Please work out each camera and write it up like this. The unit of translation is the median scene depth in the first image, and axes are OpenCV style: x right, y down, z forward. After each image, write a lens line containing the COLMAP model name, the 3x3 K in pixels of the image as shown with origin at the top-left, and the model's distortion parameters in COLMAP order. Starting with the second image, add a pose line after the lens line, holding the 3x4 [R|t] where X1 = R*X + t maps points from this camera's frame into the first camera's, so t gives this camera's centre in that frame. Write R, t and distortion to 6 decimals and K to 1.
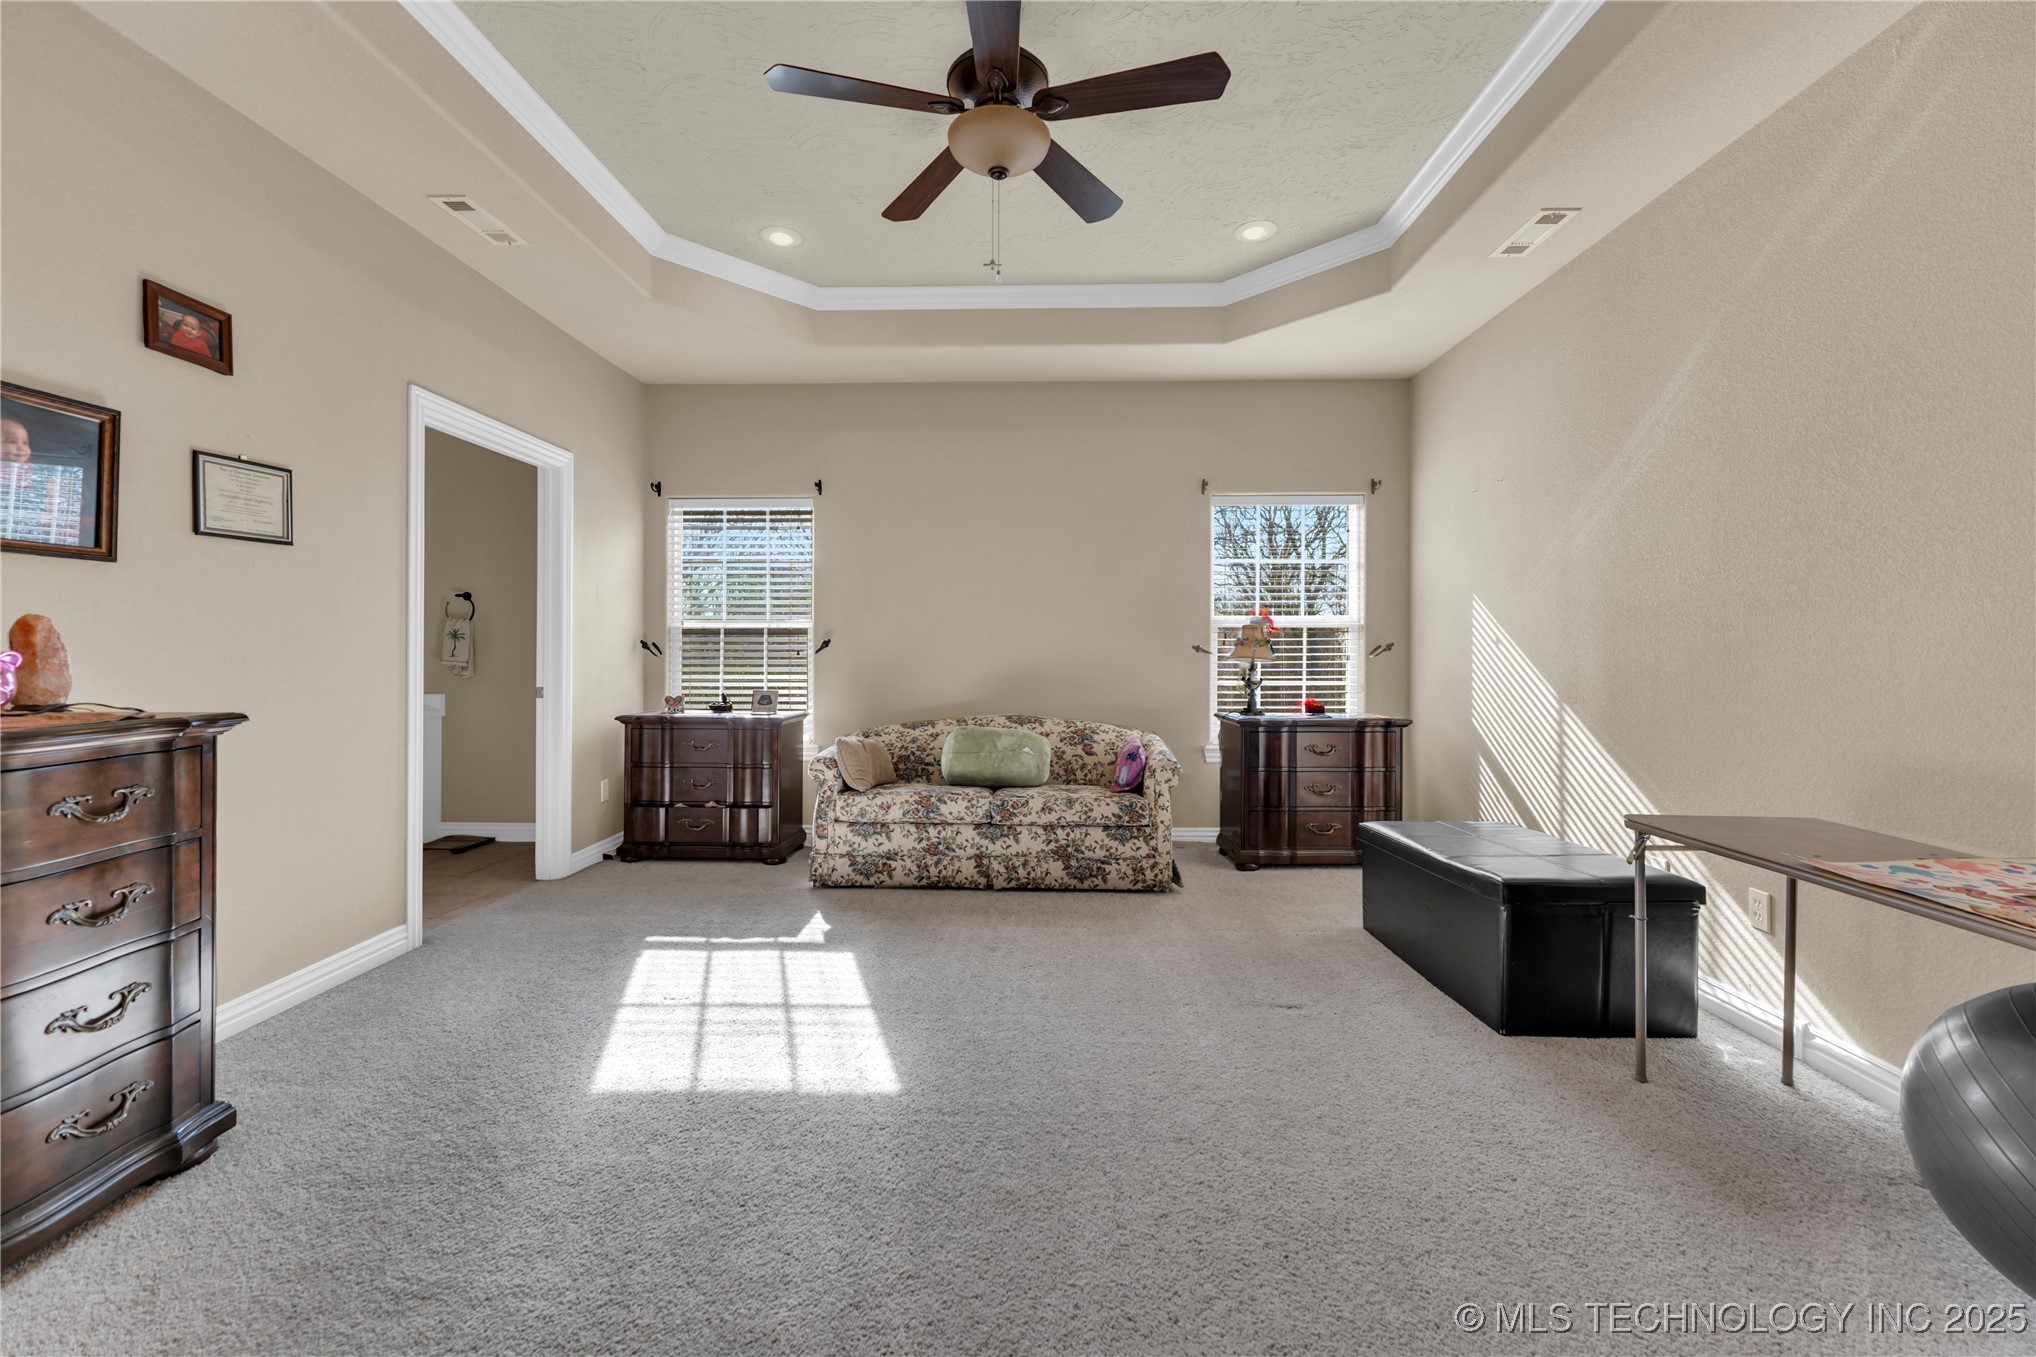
lens RADIAL K [[825.8, 0, 1022.9], [0, 825.8, 653.0], [0, 0, 1]] dist [-0.001913, 0.000210]
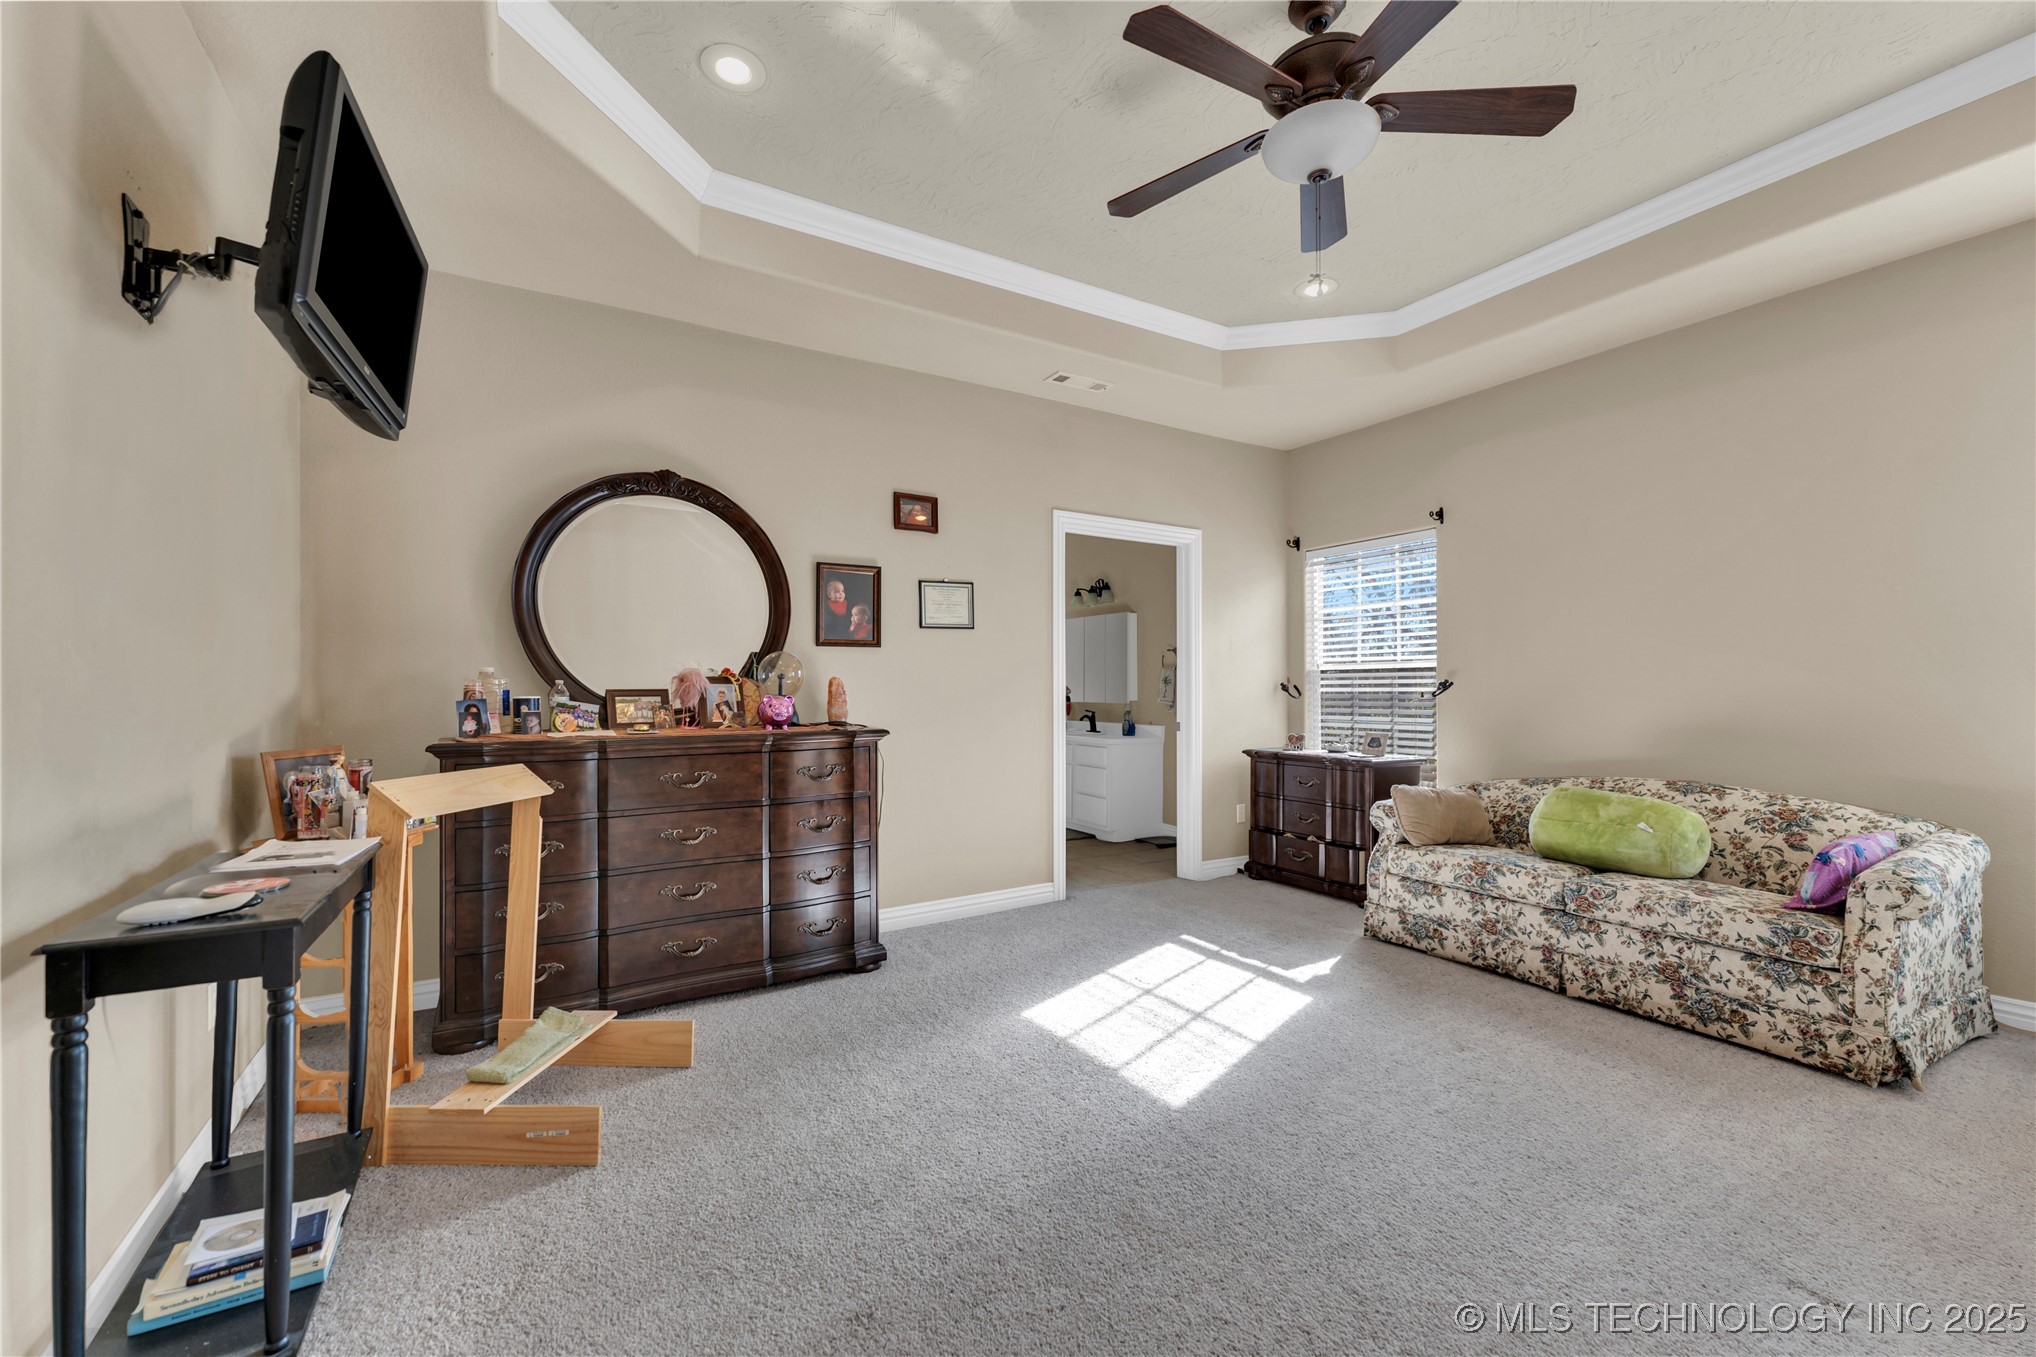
lens RADIAL K [[825.8, 0, 1030.6], [0, 825.8, 690.6], [0, 0, 1]] dist [-0.001913, 0.000210]
pose [[0.541271, -0.002962, -0.840843, 0.350815], [0.000983, 0.999995, -0.002890, -0.003297], [0.840848, 0.000737, 0.541271, 0.141778]]
